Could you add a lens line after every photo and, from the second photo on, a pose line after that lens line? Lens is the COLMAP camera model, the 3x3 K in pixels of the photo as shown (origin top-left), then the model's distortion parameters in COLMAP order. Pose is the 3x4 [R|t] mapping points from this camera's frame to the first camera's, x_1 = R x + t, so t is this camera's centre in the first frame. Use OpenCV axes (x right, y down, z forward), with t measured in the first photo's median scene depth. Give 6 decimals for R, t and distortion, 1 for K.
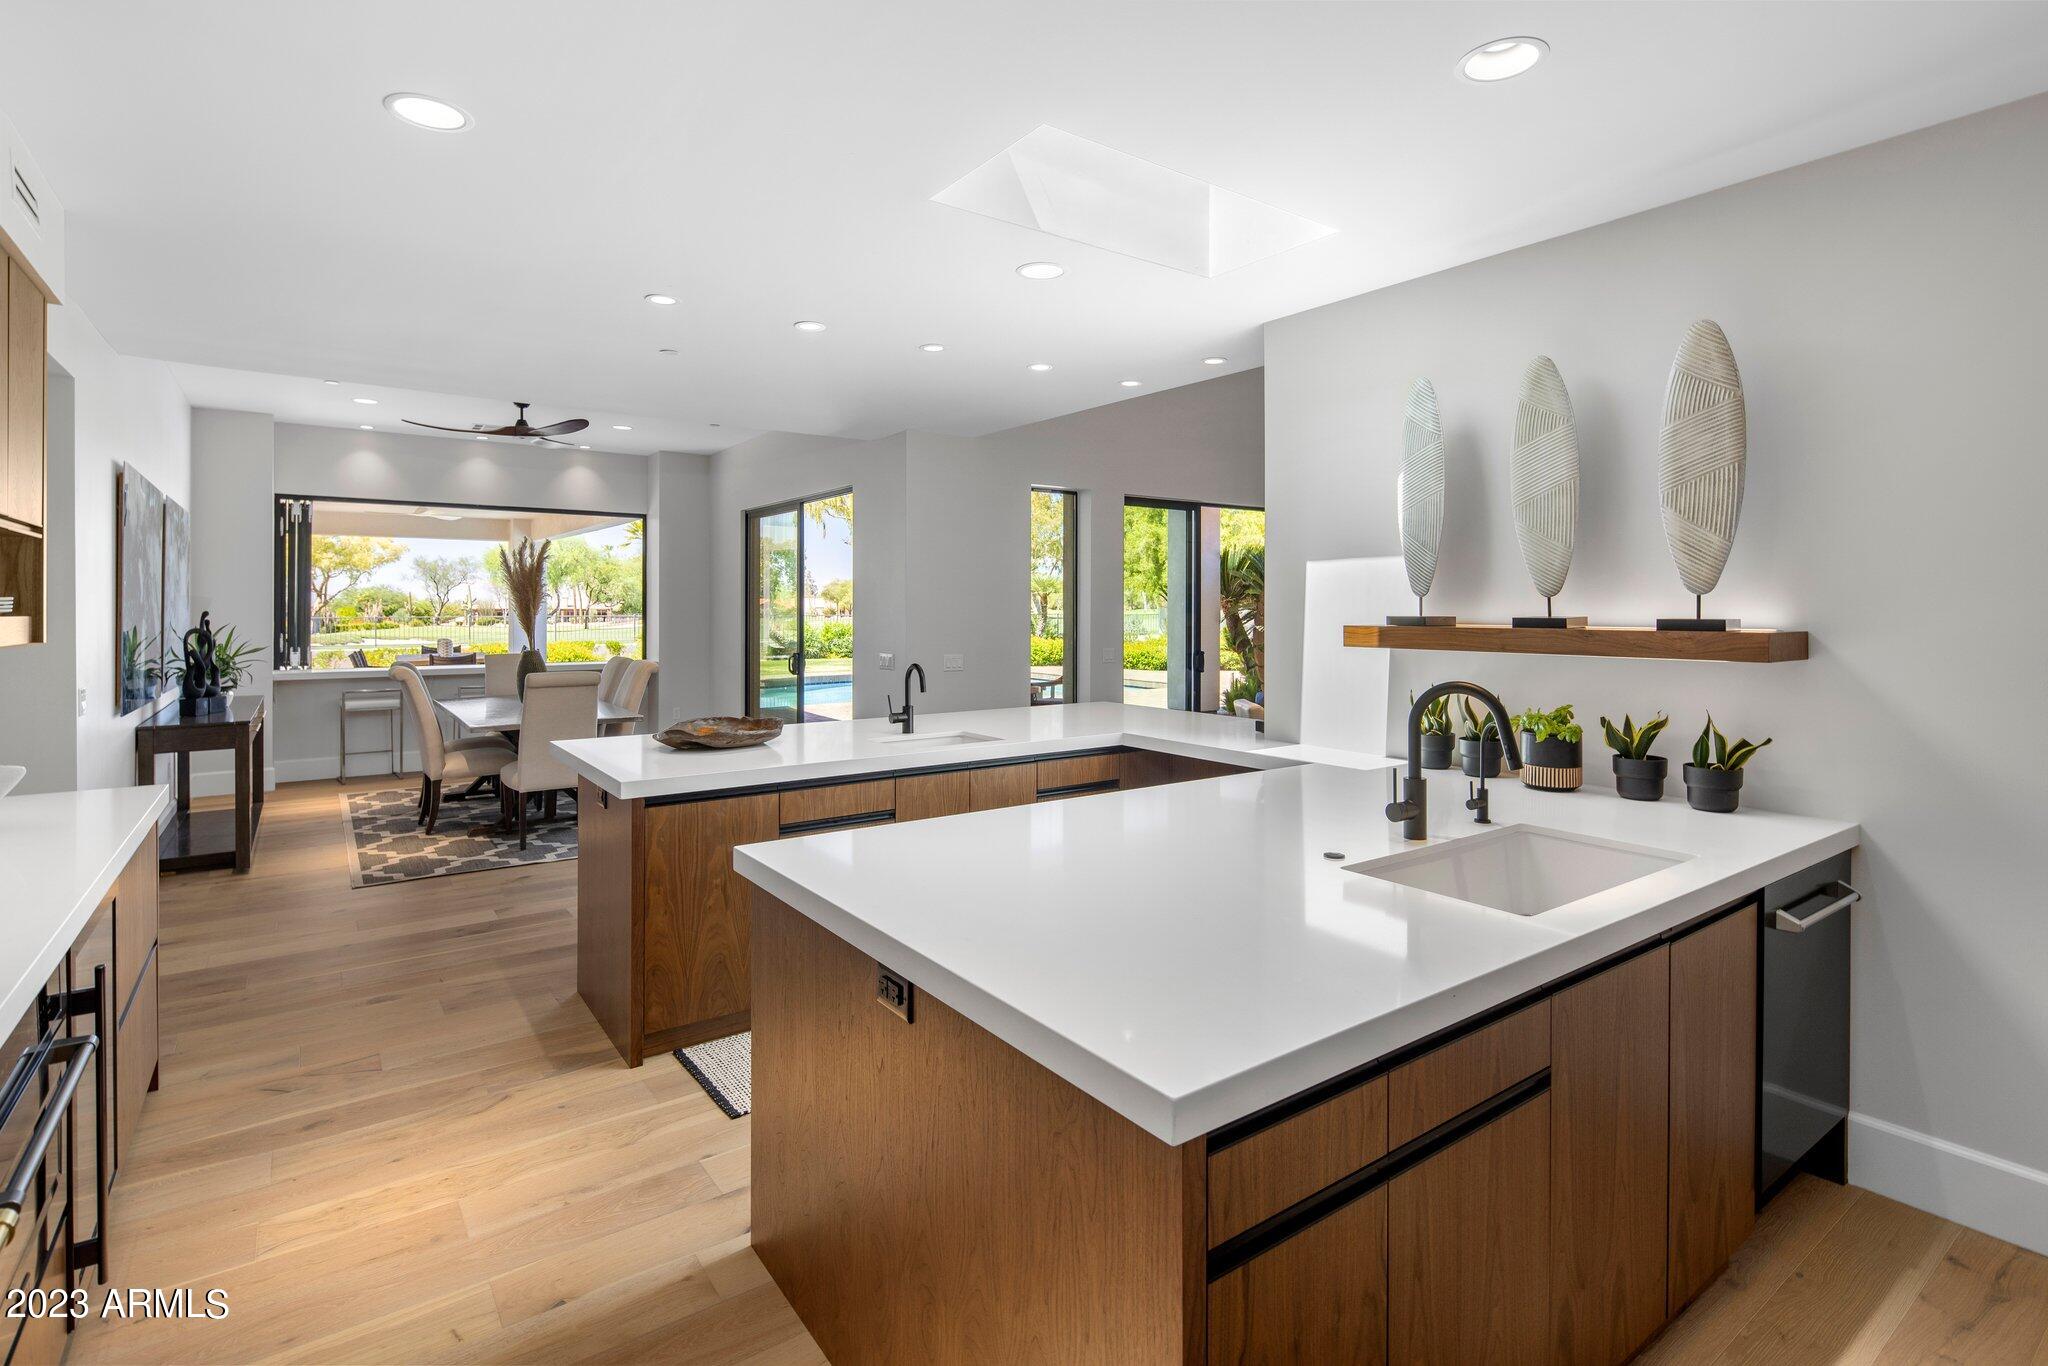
lens RADIAL K [[990.2, 0, 1027.7], [0, 990.2, 607.1], [0, 0, 1]] dist [0.005778, -0.003337]
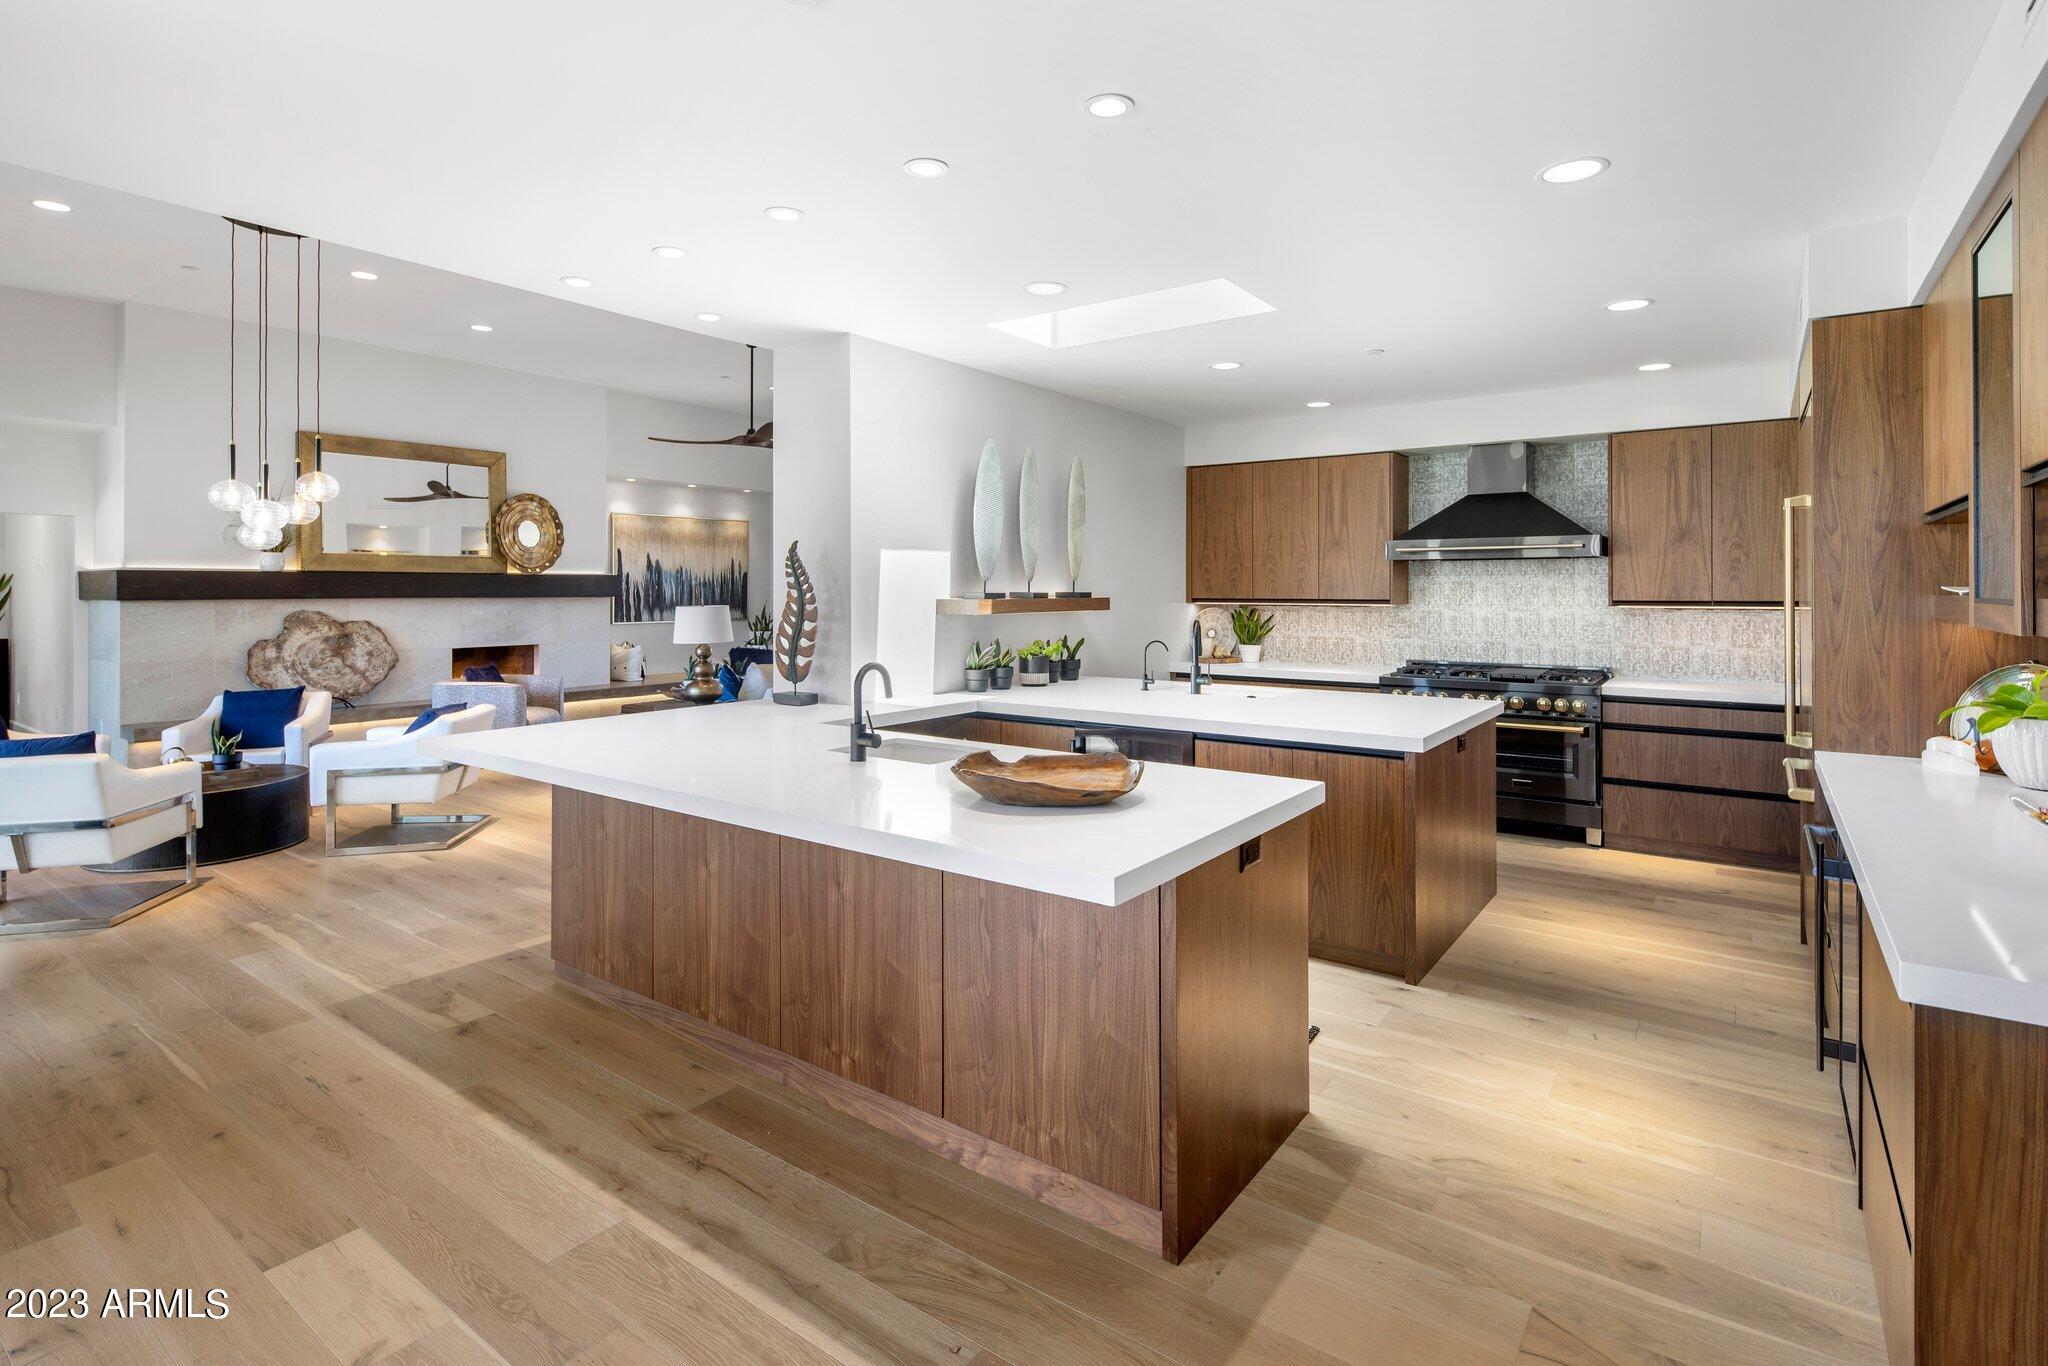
lens RADIAL K [[990.2, 0, 1032.6], [0, 990.2, 597.5], [0, 0, 1]] dist [0.005778, -0.003337]
pose [[-0.311701, -0.011153, 0.950115, -0.604564], [-0.000330, 0.999932, 0.011630, -0.000549], [-0.950180, 0.003312, -0.311683, 0.788206]]
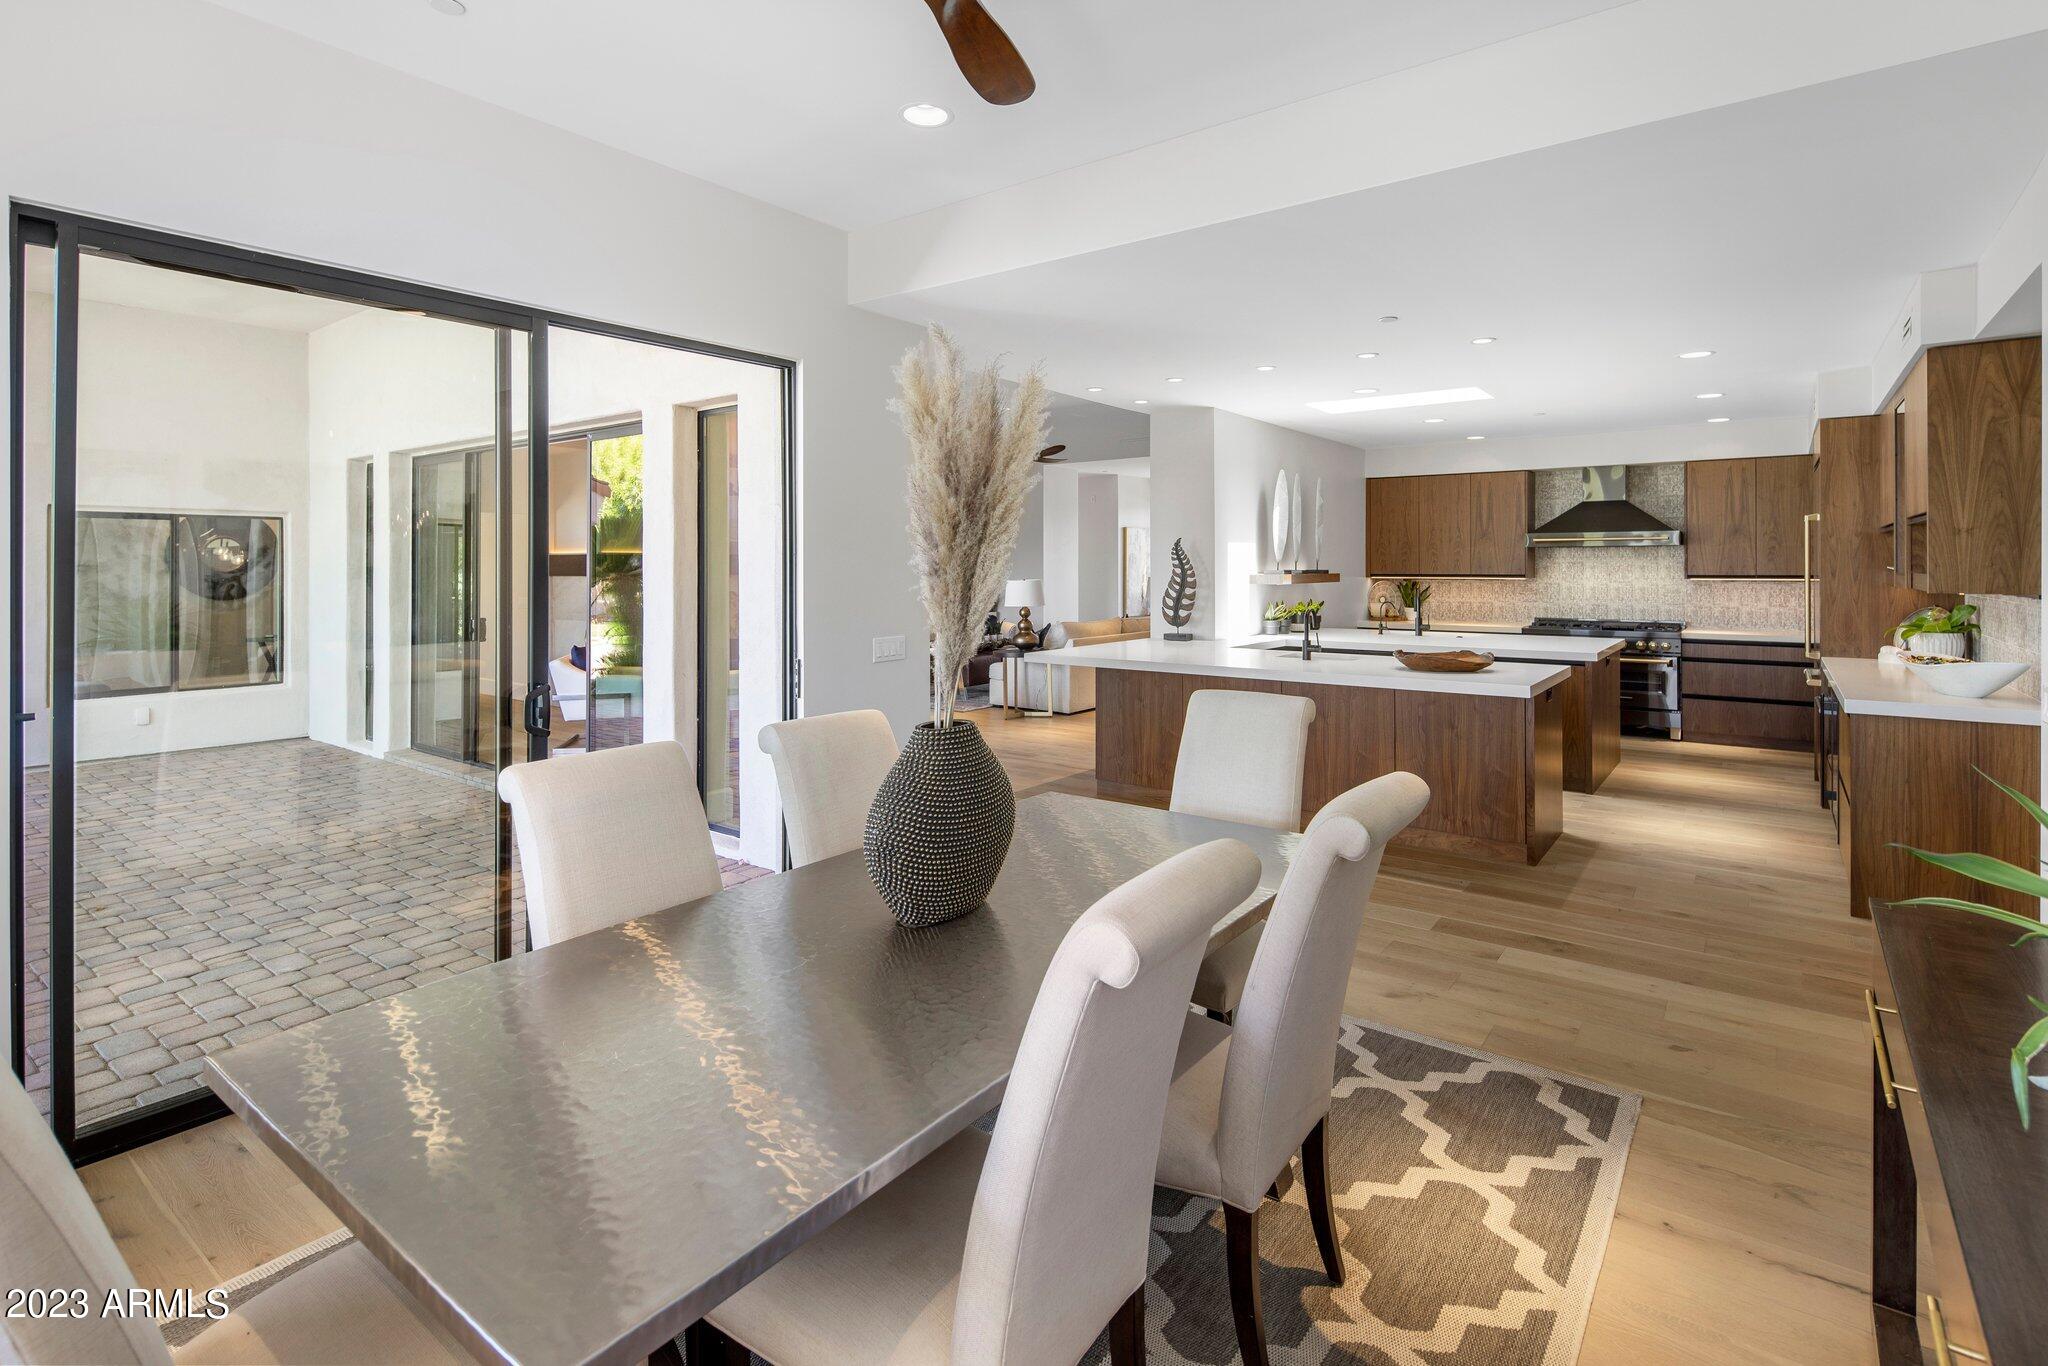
lens RADIAL K [[990.2, 0, 1038.0], [0, 990.2, 577.0], [0, 0, 1]] dist [0.005778, -0.003337]
pose [[-0.302328, -0.013324, 0.953111, -0.932474], [0.000895, 0.999898, 0.014262, -0.004776], [-0.953204, 0.005165, -0.302285, 1.260843]]
